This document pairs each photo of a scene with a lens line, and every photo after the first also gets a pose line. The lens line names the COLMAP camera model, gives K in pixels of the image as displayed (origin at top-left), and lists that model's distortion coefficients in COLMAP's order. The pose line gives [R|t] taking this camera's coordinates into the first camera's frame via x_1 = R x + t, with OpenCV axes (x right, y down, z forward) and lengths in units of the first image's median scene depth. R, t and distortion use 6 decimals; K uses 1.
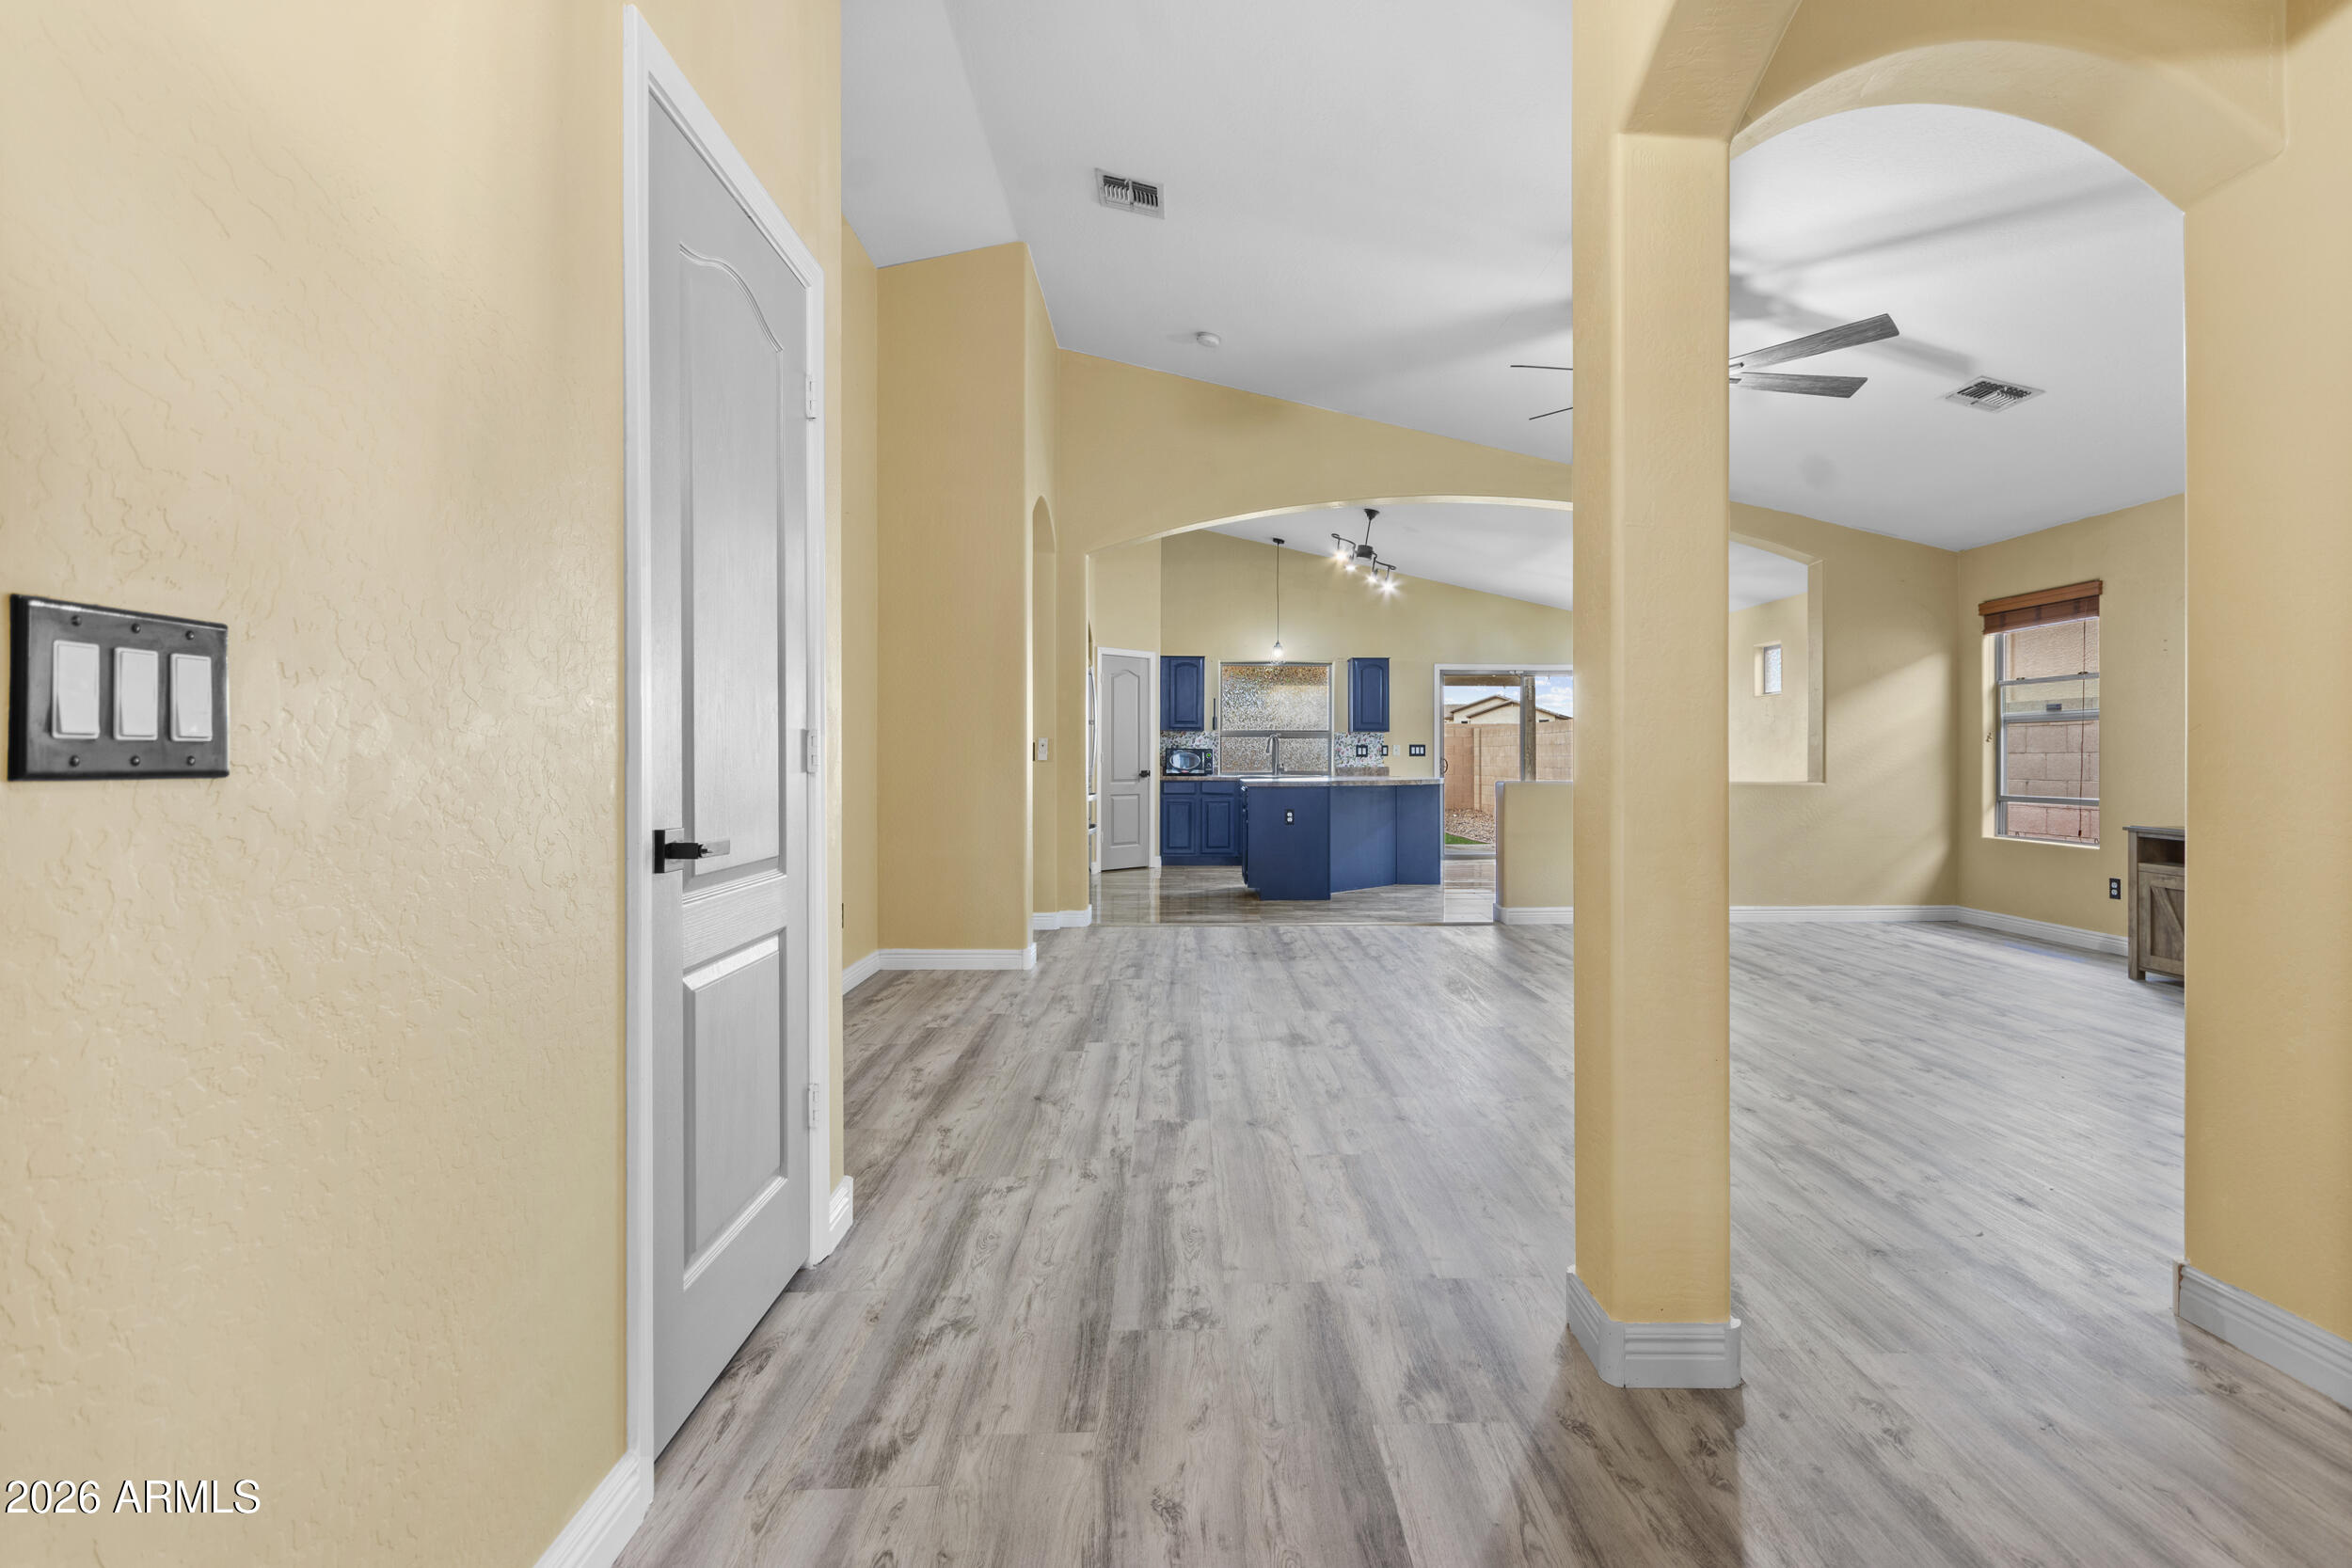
lens RADIAL K [[1104.3, 0, 1226.3], [0, 1104.3, 765.2], [0, 0, 1]] dist [-0.000843, -0.000233]
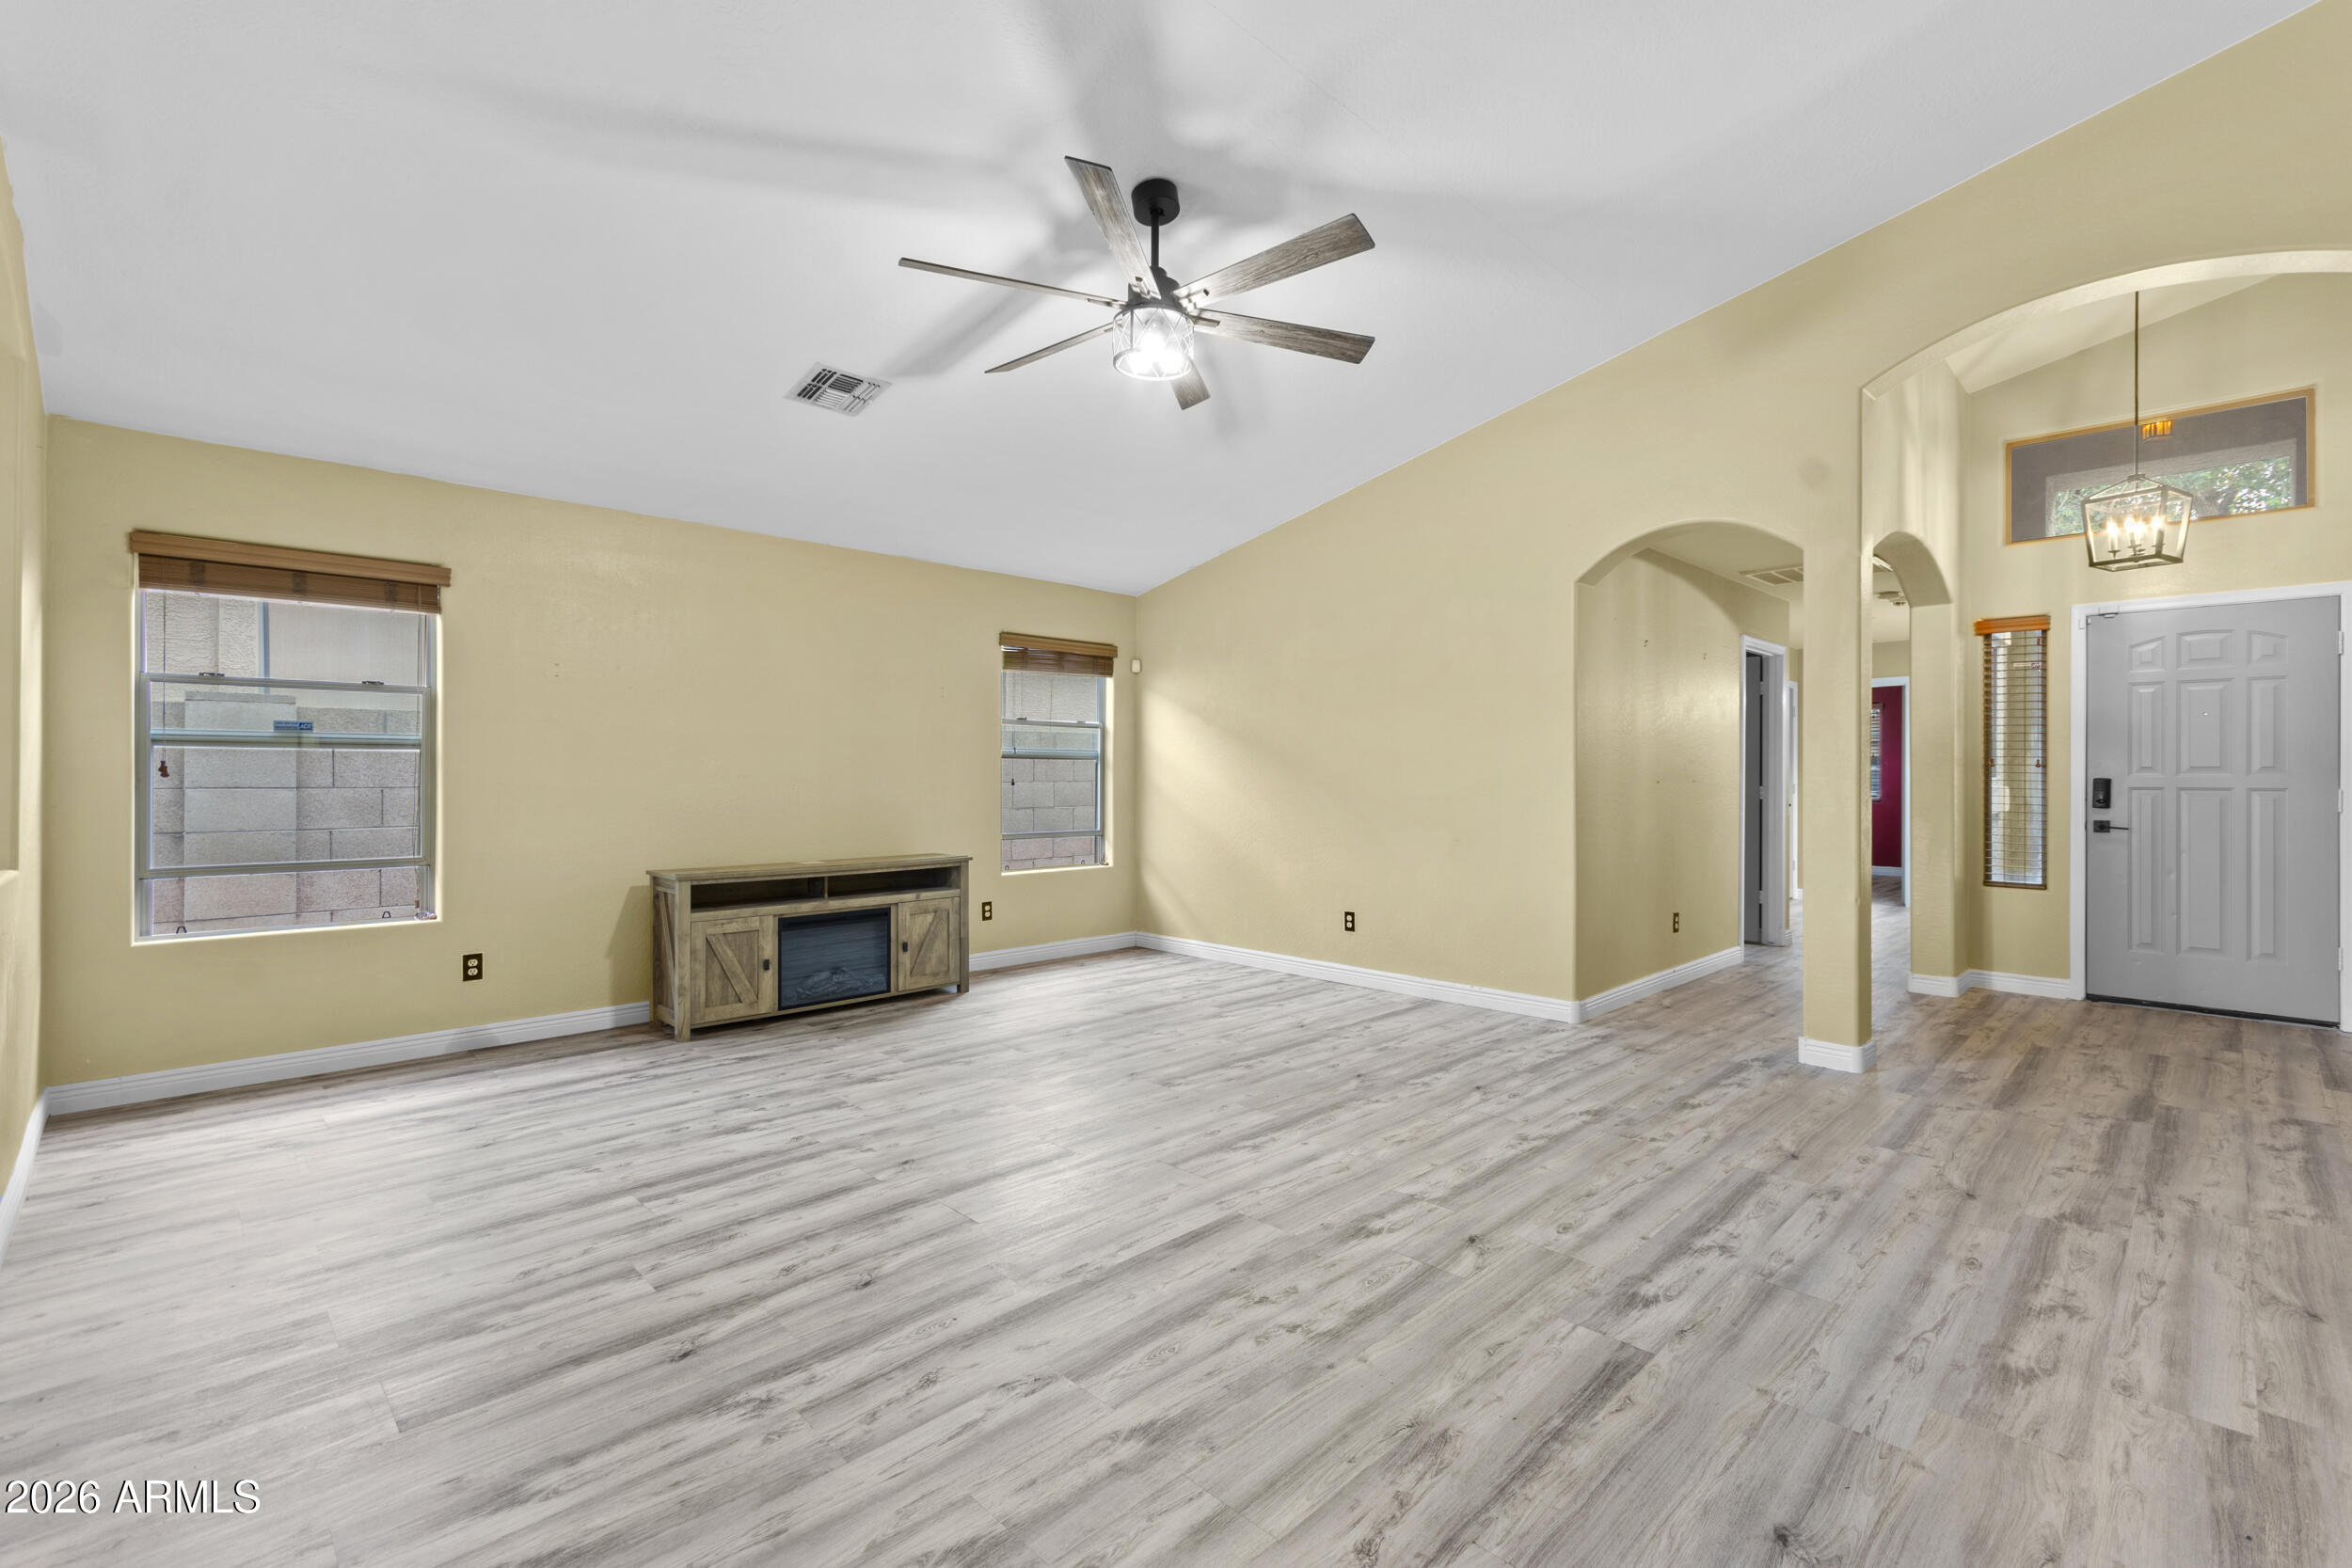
lens RADIAL K [[1033.0, 0, 1227.5], [0, 1033.0, 782.1], [0, 0, 1]] dist [0.001486, 0.001721]
pose [[-0.688218, -0.005939, 0.725479, -0.082444], [0.003110, 0.999933, 0.011137, -0.022186], [-0.725497, 0.009921, -0.688154, 0.931752]]
